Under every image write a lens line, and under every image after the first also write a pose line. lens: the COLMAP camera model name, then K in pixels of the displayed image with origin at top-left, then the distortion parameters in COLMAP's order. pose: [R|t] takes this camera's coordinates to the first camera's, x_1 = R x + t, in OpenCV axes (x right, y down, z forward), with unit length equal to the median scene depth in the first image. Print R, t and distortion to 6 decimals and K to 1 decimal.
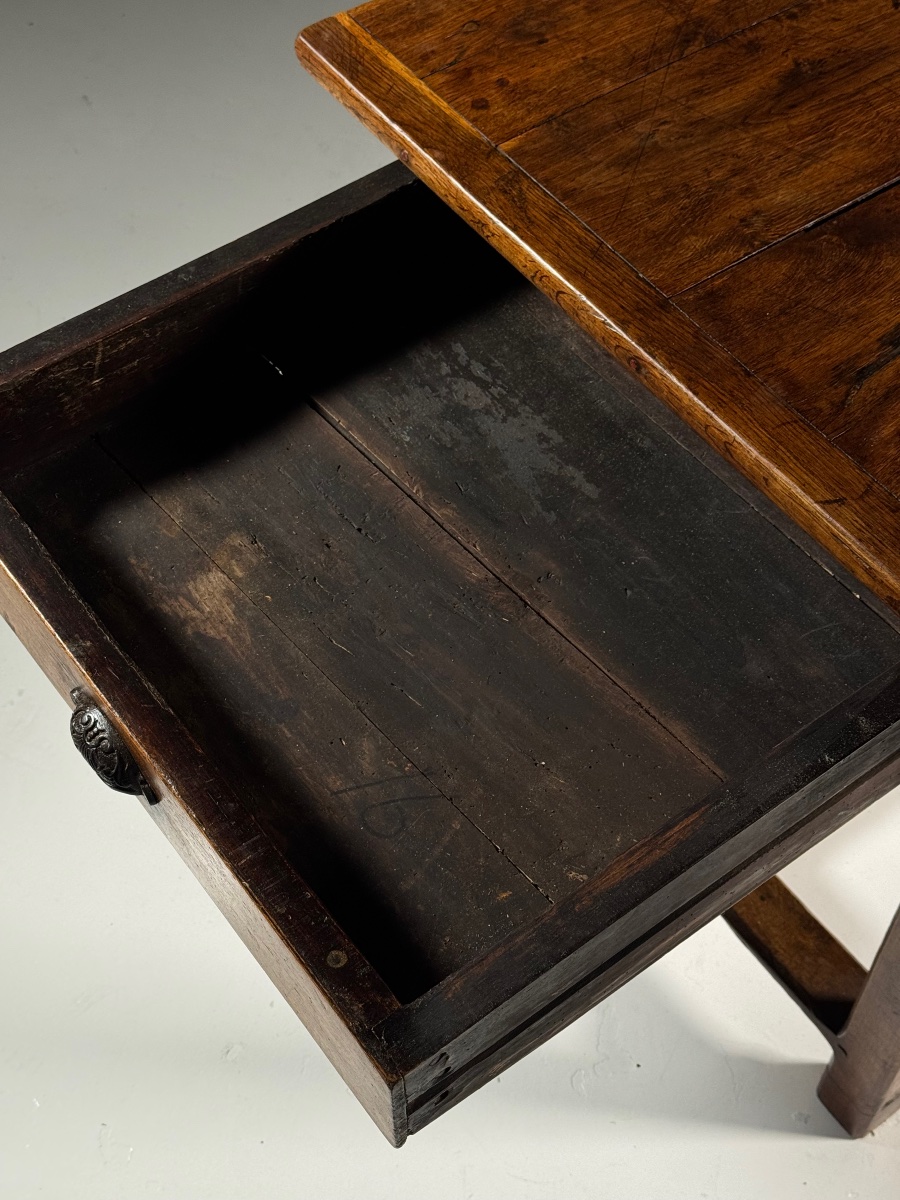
lens RADIAL K [[1771.7, 0, 475.3], [0, 1771.7, 603.3], [0, 0, 1]] dist [0.125194, 0.000000]
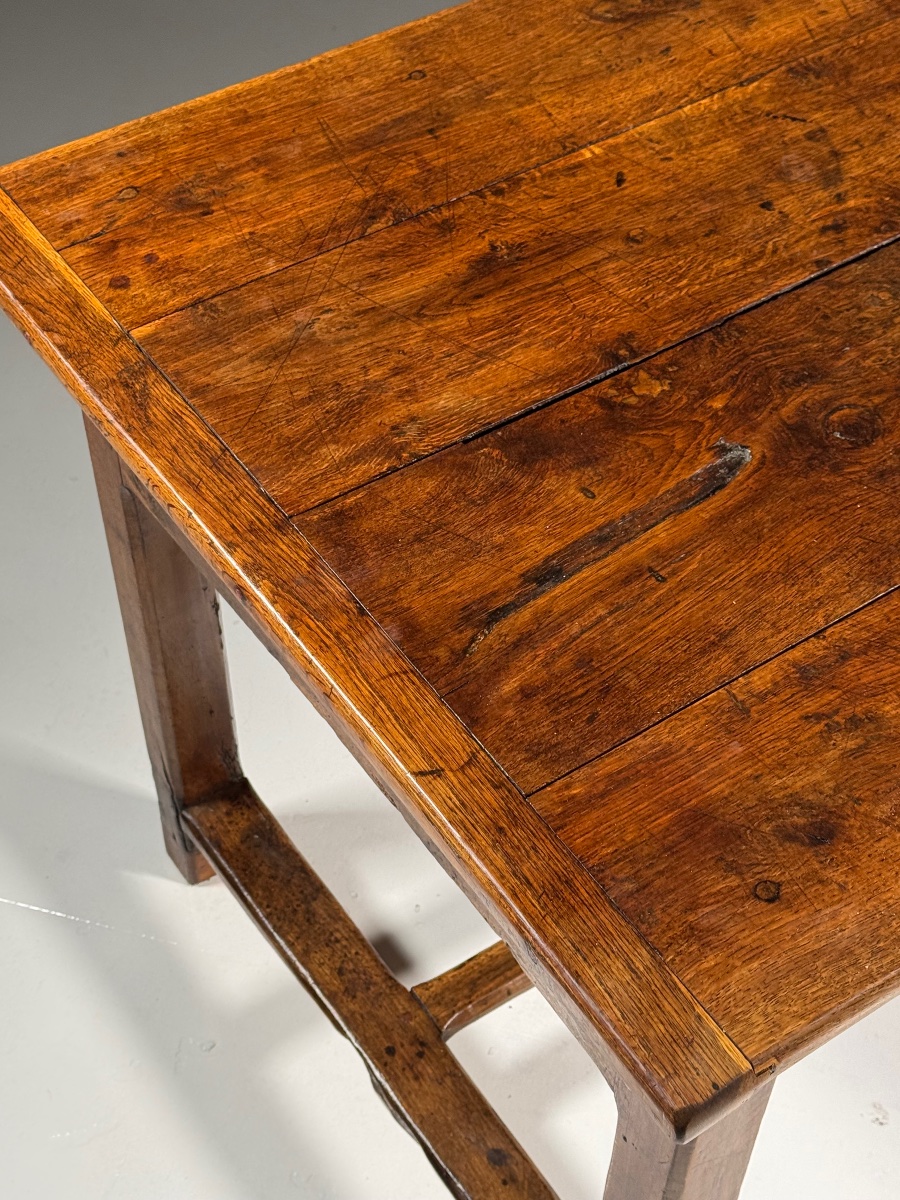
lens RADIAL K [[1892.9, 0, 449.4], [0, 1892.9, 603.8], [0, 0, 1]] dist [0.188113, 0.000000]
pose [[0.999186, 0.027600, -0.029422, 0.202018], [-0.029369, 0.997676, -0.061485, -0.070608], [0.027657, 0.062299, 0.997674, 0.079048]]
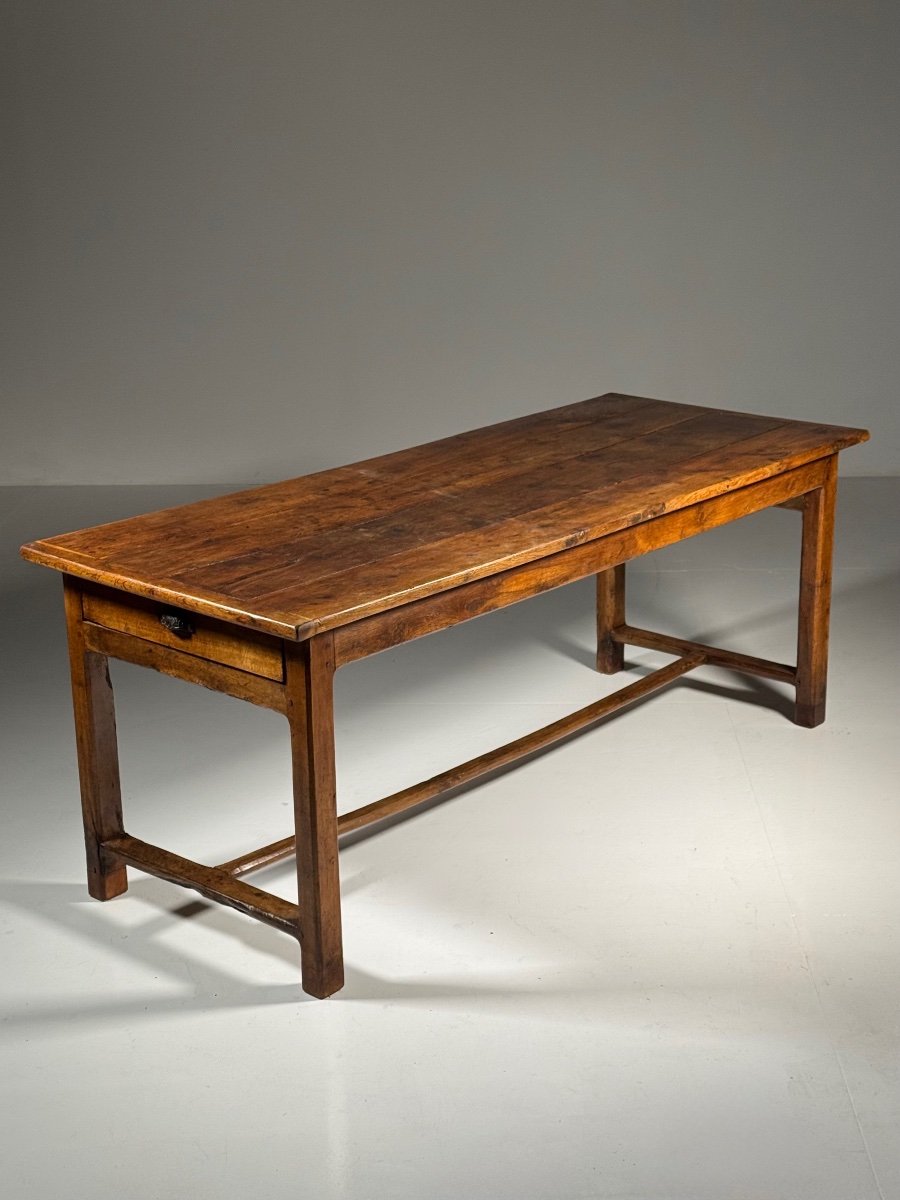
lens RADIAL K [[1892.9, 0, 451.9], [0, 1892.9, 608.9], [0, 0, 1]] dist [0.188113, 0.000000]
pose [[0.978584, -0.096691, 0.181724, 0.003218], [0.183477, 0.809939, -0.557076, 1.563756], [-0.093321, 0.578488, 0.810335, -1.407682]]
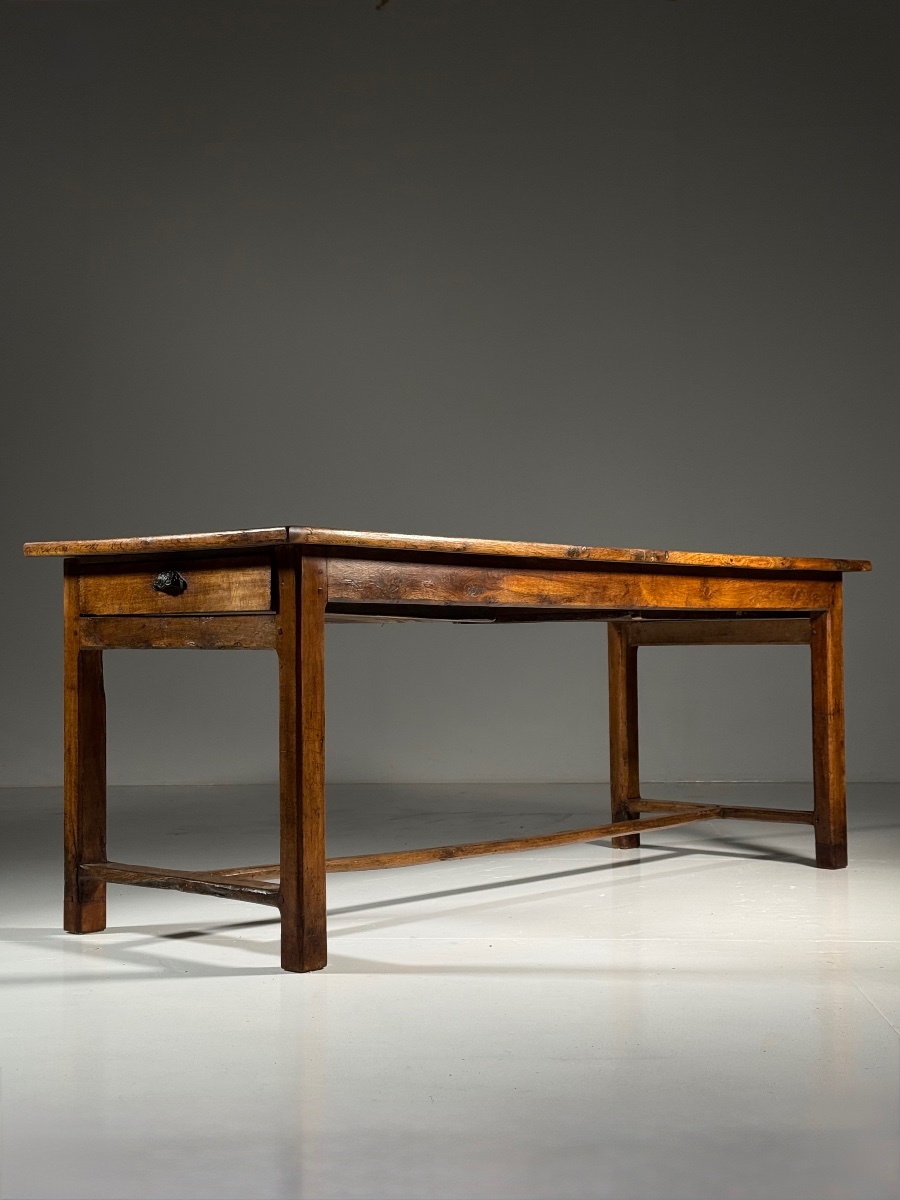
lens RADIAL K [[1771.7, 0, 457.9], [0, 1771.7, 597.8], [0, 0, 1]] dist [0.125194, 0.000000]
pose [[0.983315, -0.022873, 0.180470, 0.058047], [0.160772, 0.573454, -0.803308, 2.123332], [-0.085117, 0.818919, 0.567563, -0.547176]]
